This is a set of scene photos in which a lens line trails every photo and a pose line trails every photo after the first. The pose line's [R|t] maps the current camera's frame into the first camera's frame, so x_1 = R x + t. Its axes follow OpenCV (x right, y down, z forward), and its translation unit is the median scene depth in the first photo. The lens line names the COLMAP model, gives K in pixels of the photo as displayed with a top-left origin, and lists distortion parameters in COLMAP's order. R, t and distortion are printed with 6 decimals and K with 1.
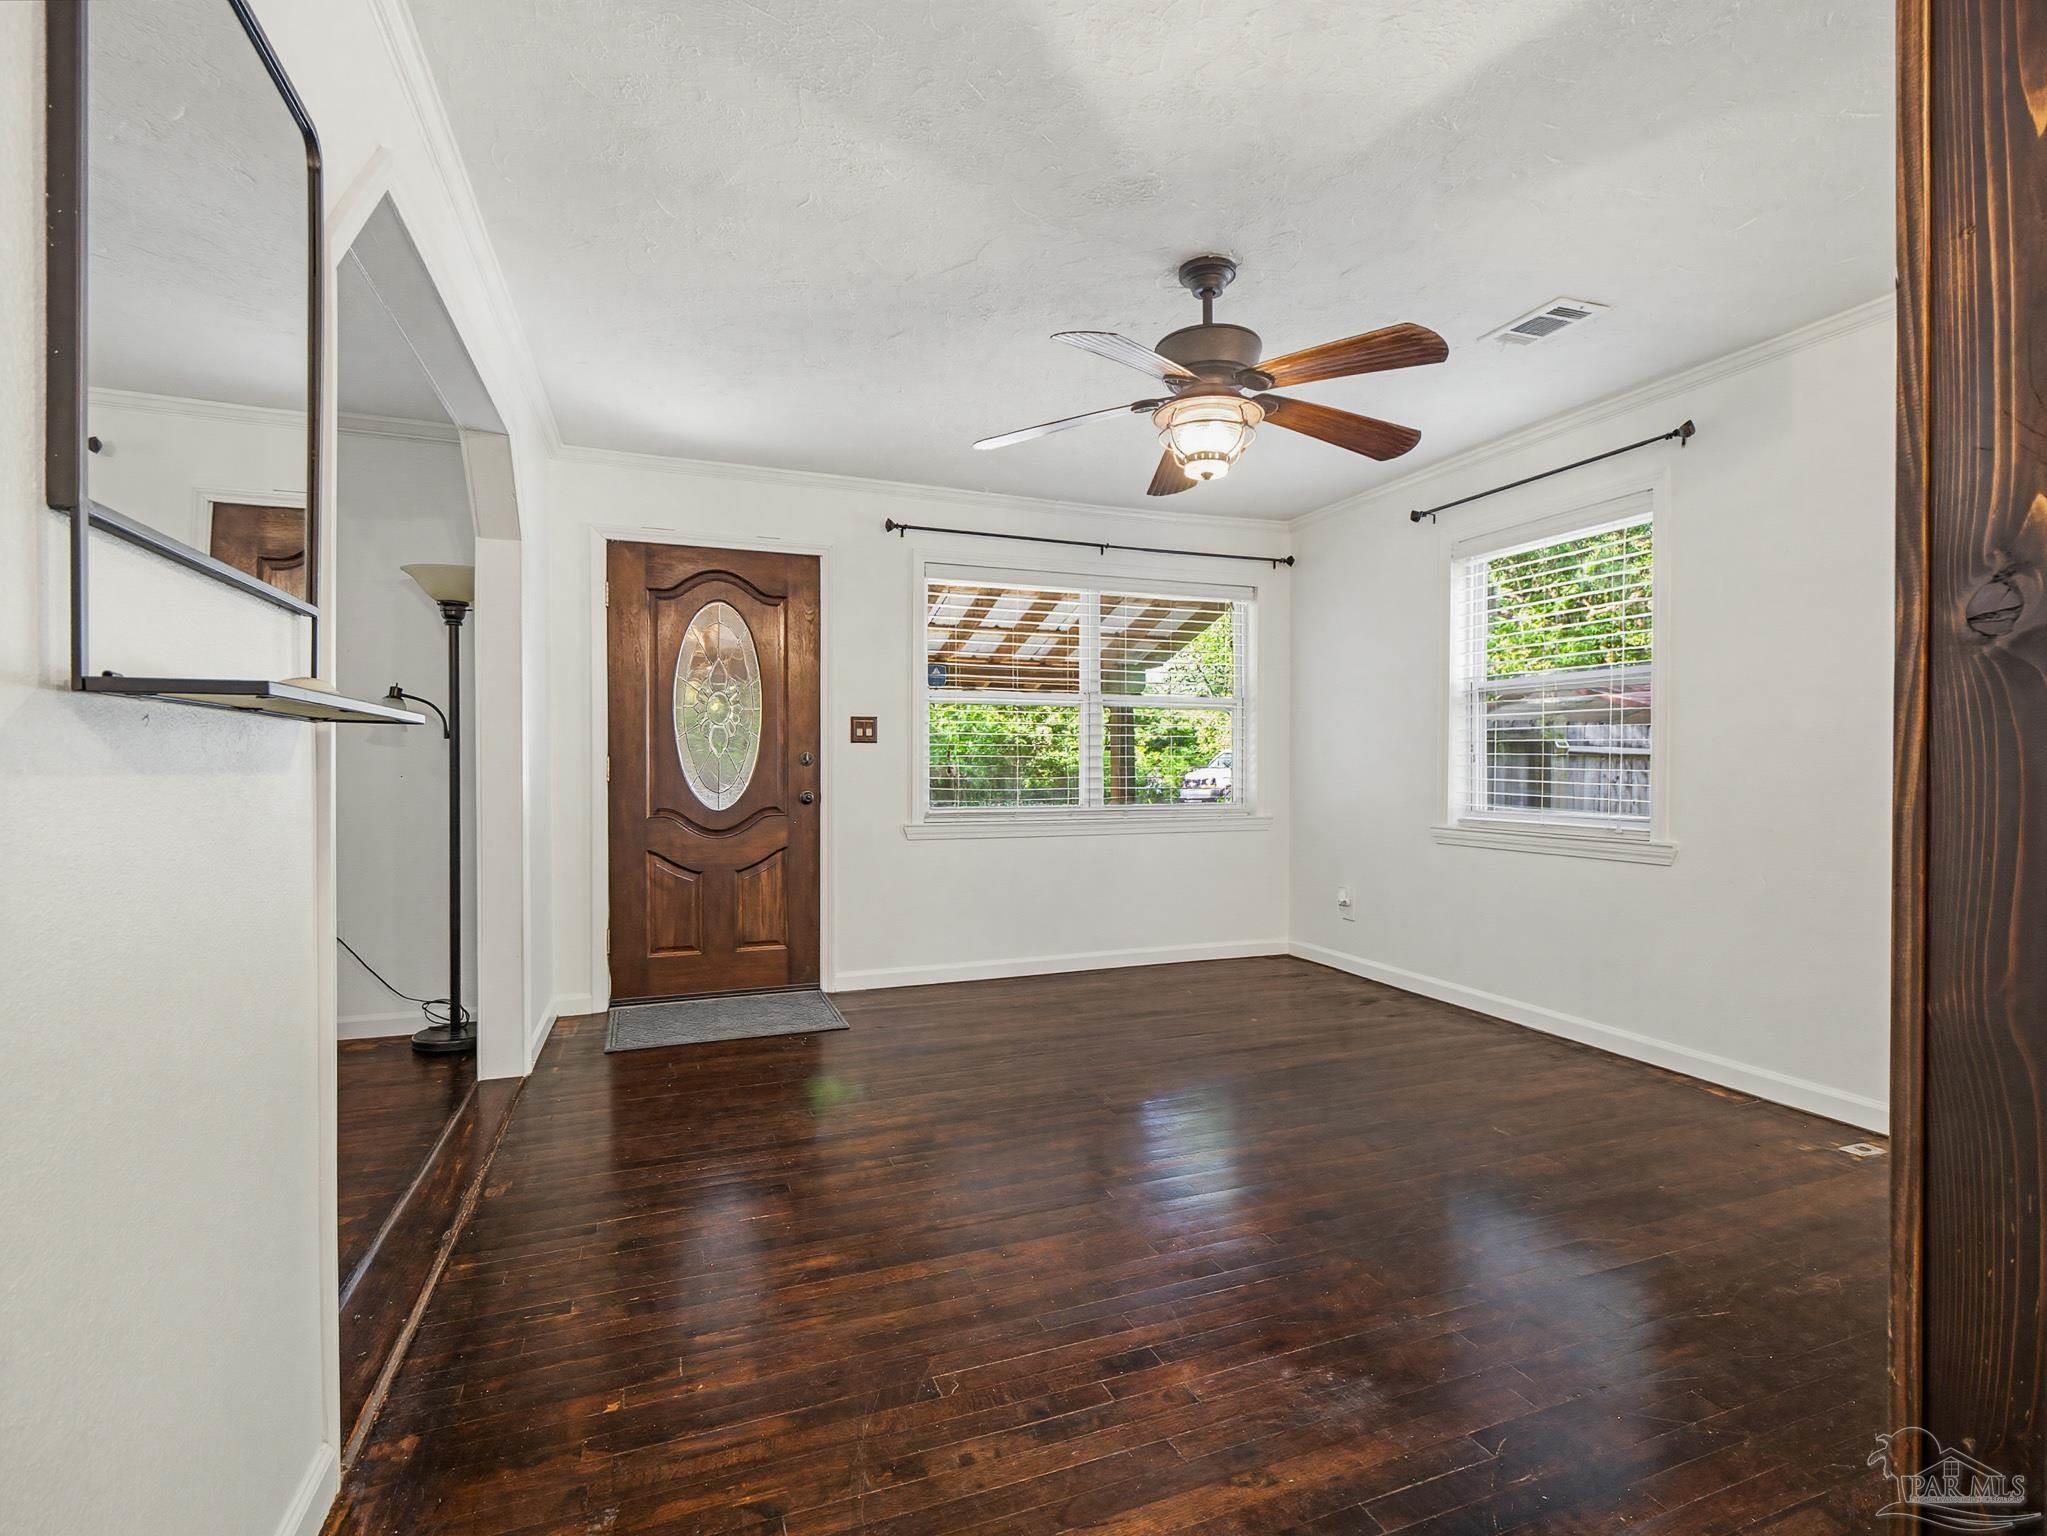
lens RADIAL K [[962.4, 0, 1010.8], [0, 962.4, 773.4], [0, 0, 1]] dist [-0.002558, 0.000067]
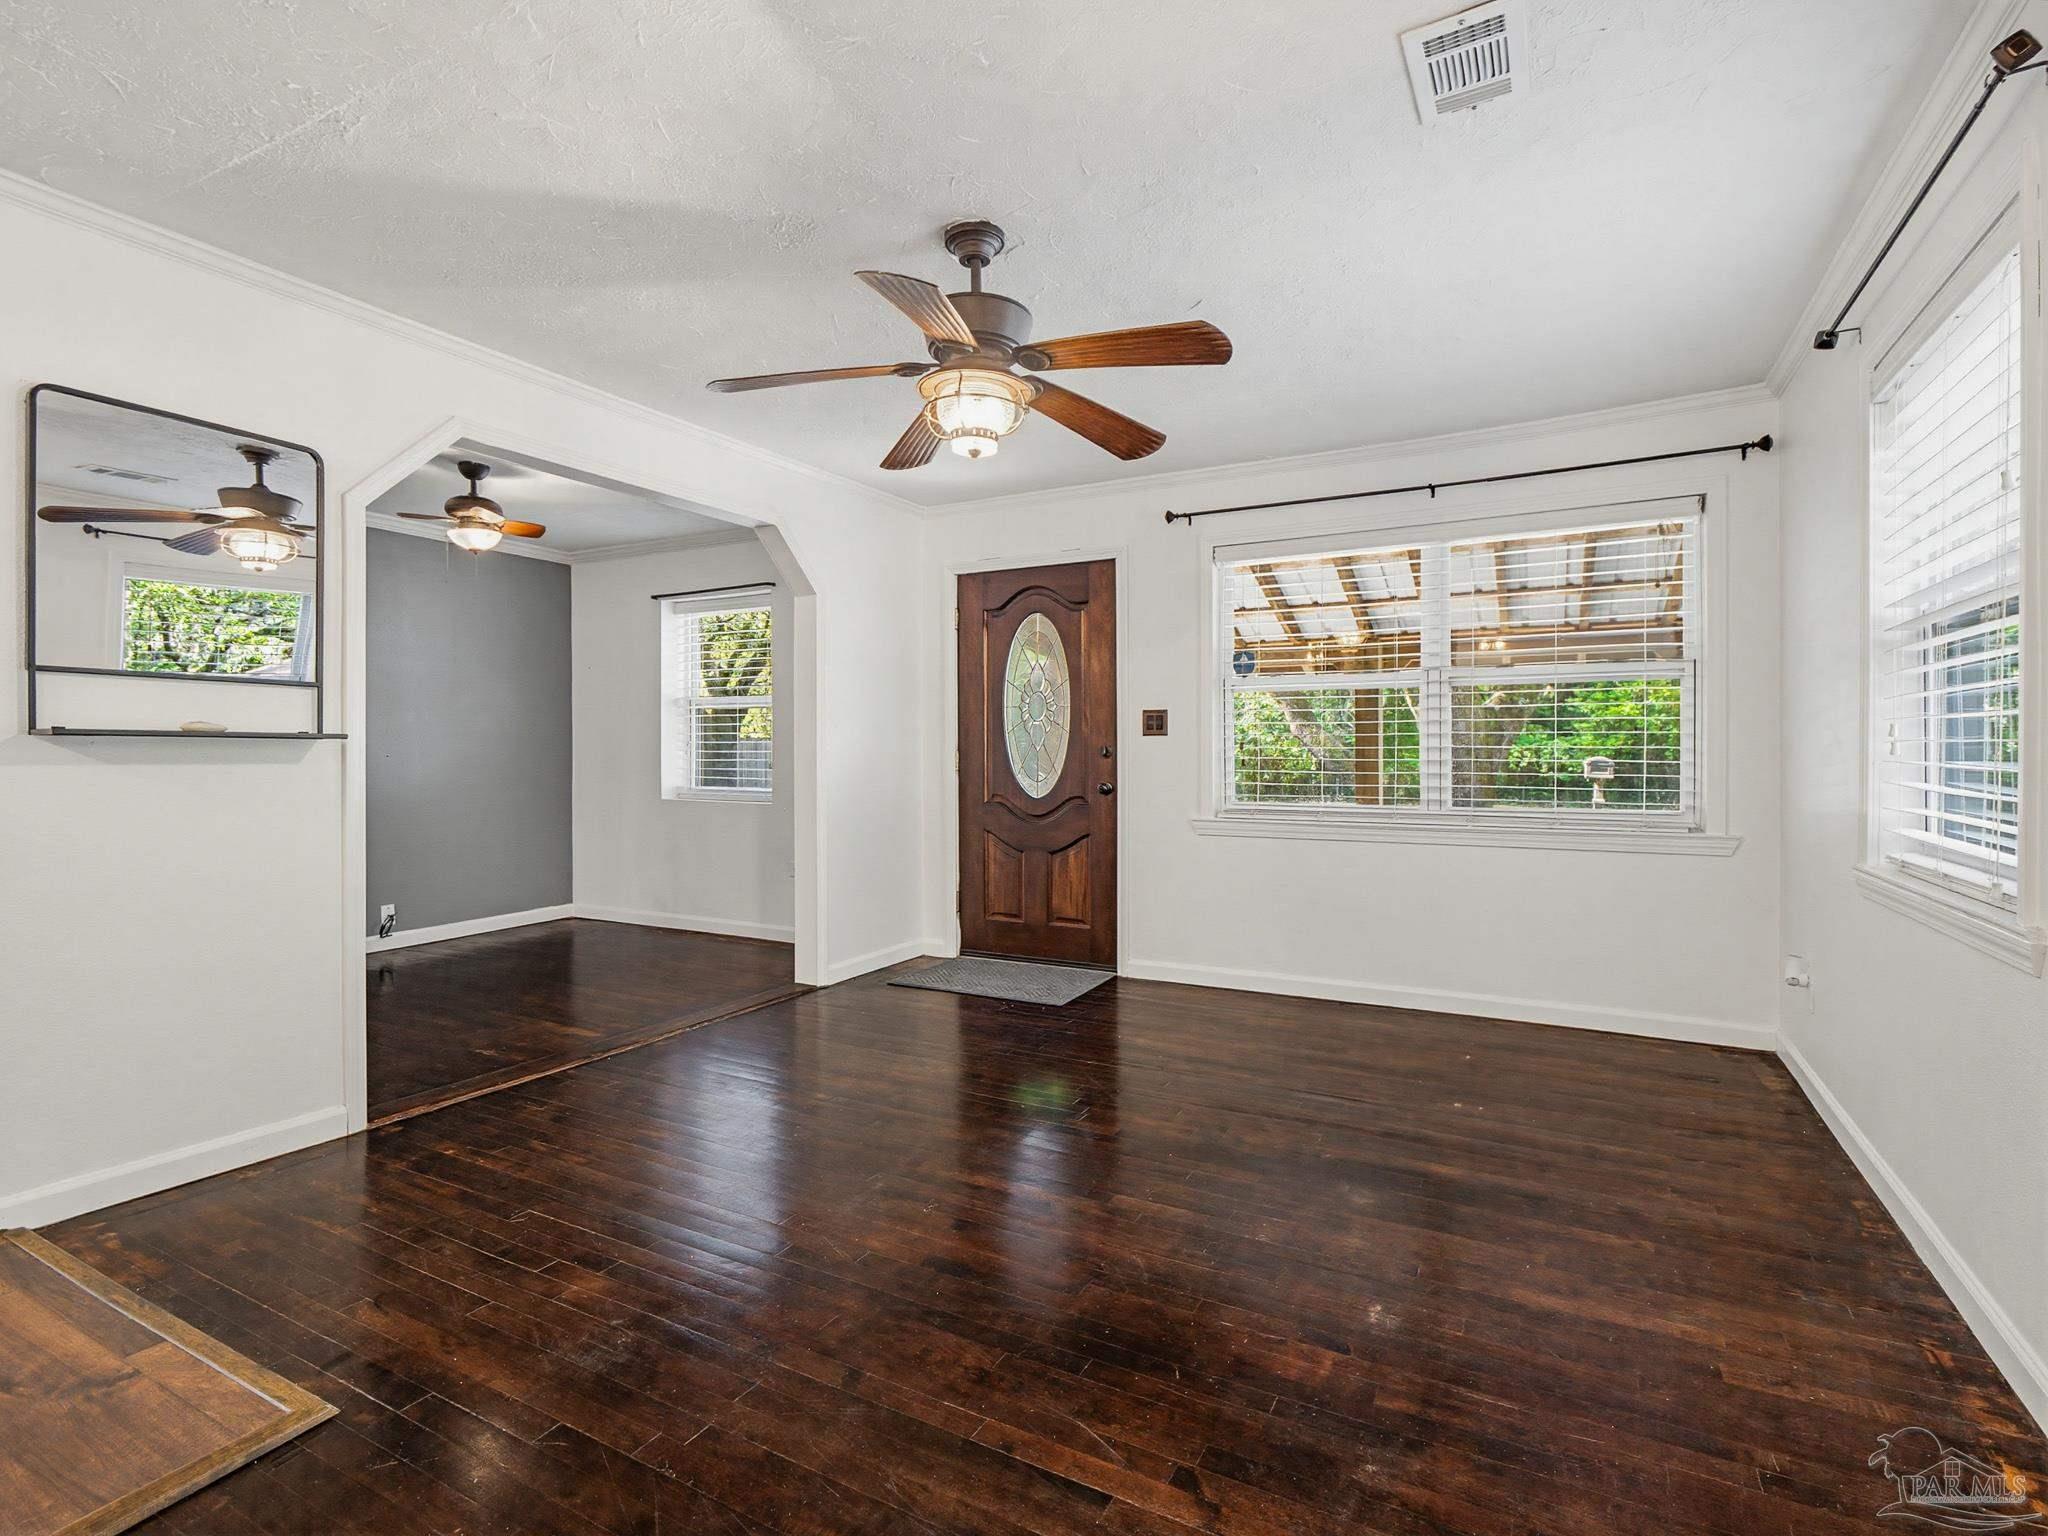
lens RADIAL K [[962.9, 0, 1010.4], [0, 962.9, 751.9], [0, 0, 1]] dist [-0.002558, 0.000067]
pose [[0.656714, -0.002870, -0.754134, 0.522107], [-0.006069, 0.999940, -0.009091, -0.005056], [0.754115, 0.010547, 0.656657, 0.228890]]
